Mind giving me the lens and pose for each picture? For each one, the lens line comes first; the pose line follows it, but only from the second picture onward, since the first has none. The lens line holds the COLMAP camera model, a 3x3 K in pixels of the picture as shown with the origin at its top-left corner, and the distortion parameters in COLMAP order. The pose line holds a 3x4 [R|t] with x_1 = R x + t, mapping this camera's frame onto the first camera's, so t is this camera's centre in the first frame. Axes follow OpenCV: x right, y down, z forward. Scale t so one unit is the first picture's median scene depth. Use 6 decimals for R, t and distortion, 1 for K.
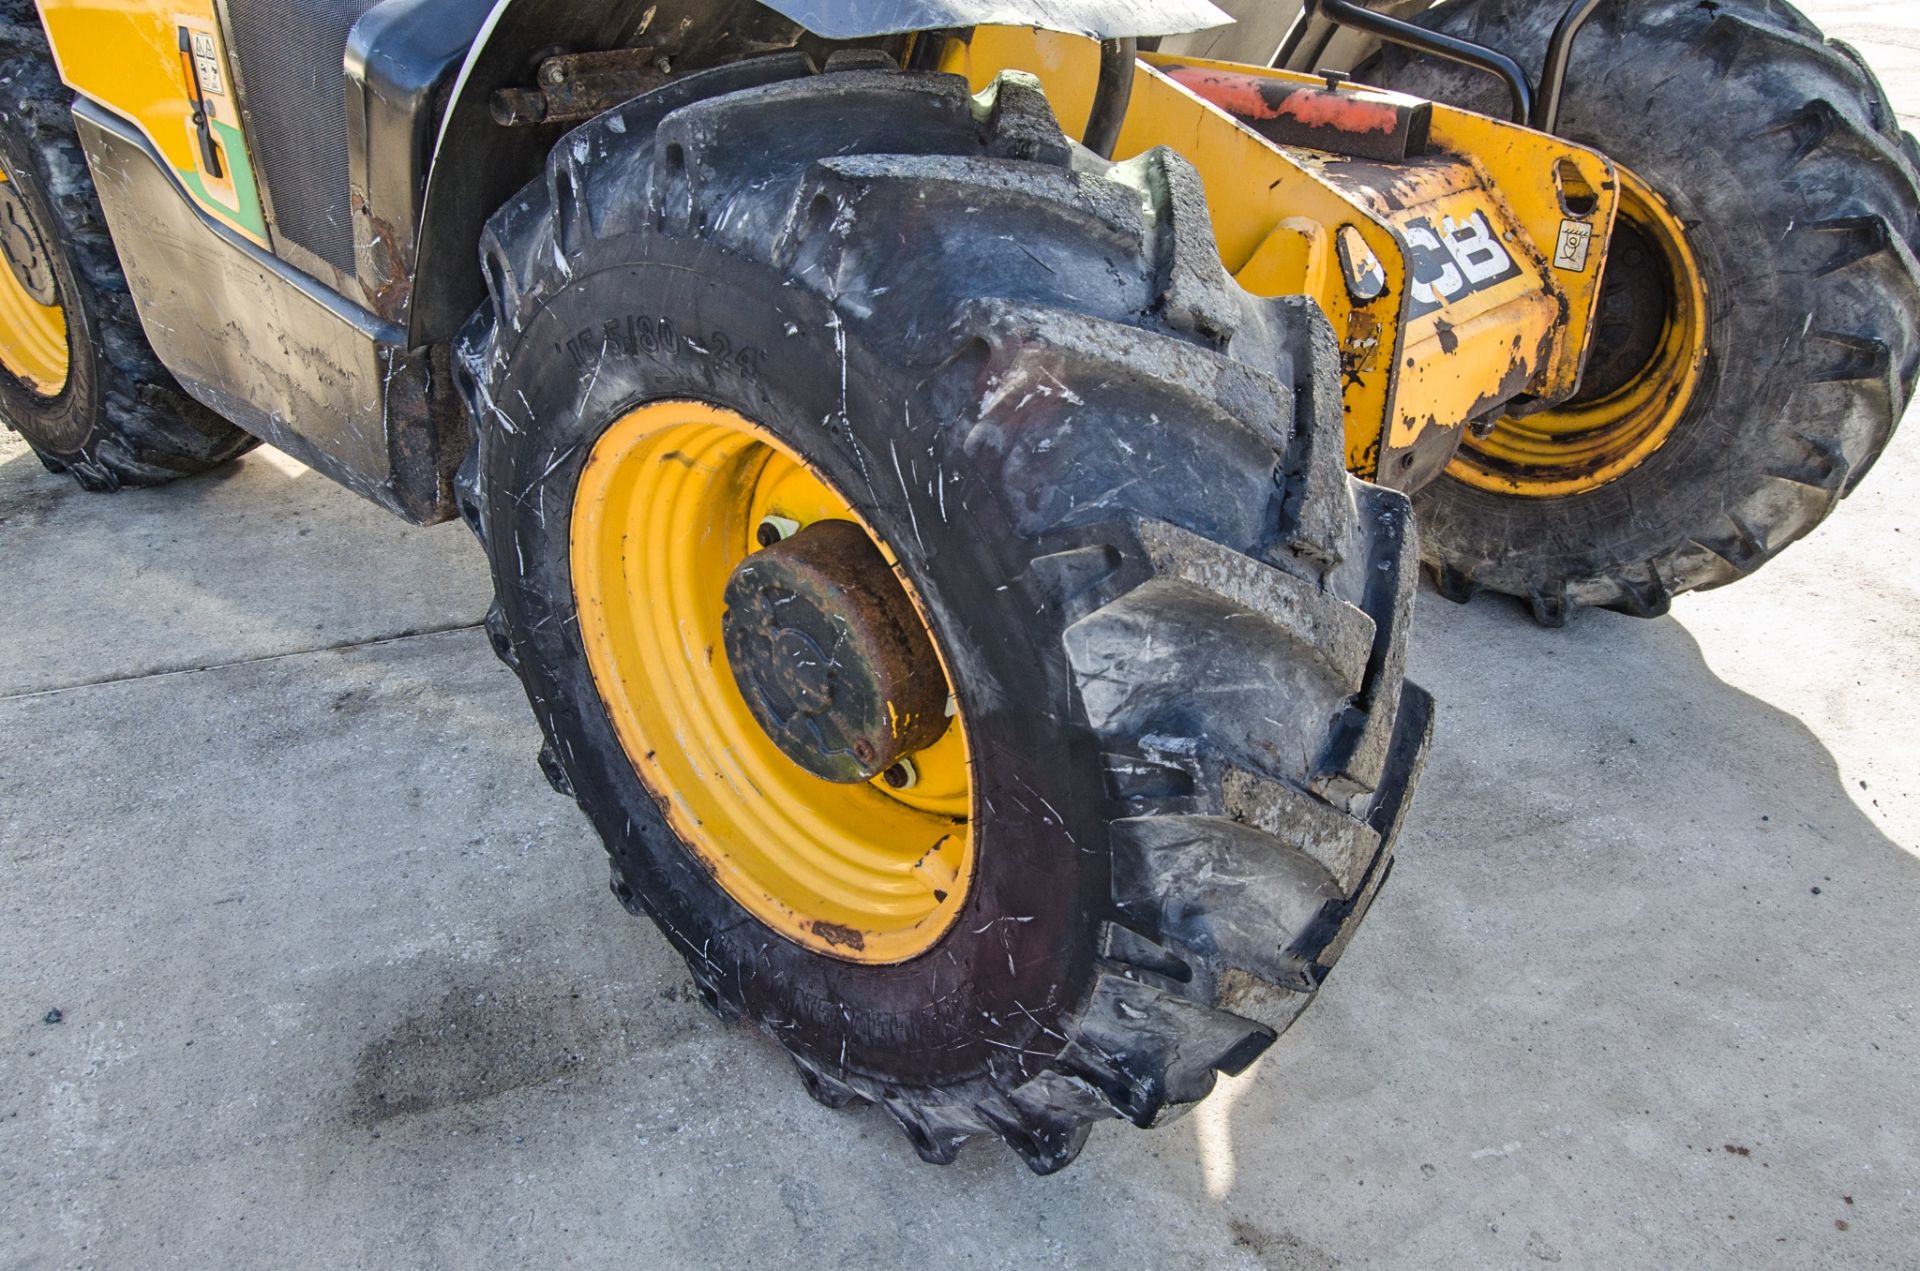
lens RADIAL K [[1473.7, 0, 960.0], [0, 1473.7, 635.5], [0, 0, 1]] dist [0.007851, 0.005397]
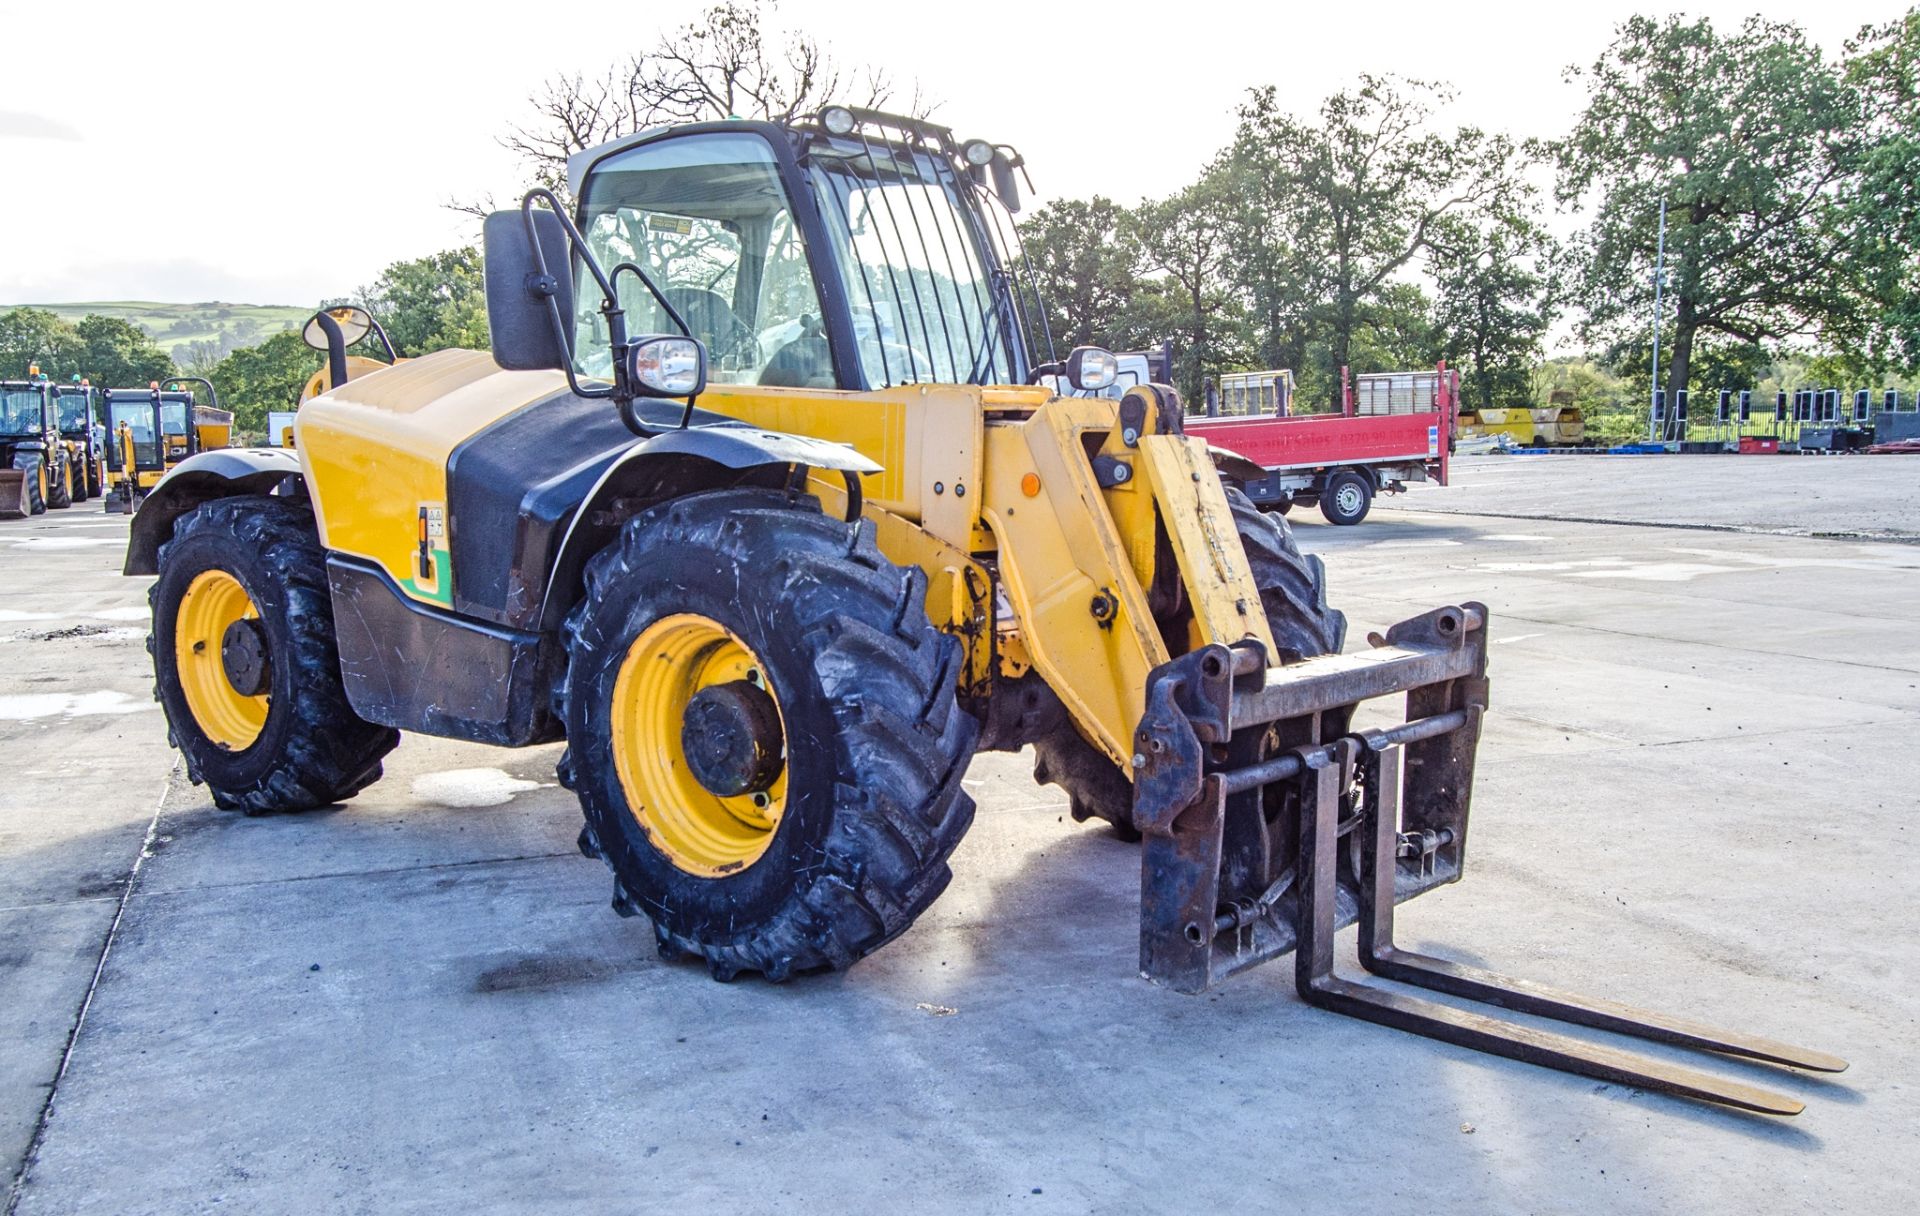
lens RADIAL K [[1535.1, 0, 960.0], [0, 1535.1, 608.0], [0, 0, 1]] dist [-0.011104, 0.000606]
pose [[0.998723, -0.011877, 0.049108, 0.158951], [0.030261, 0.918973, -0.393159, 0.821369], [-0.040459, 0.394143, 0.918158, -1.323594]]
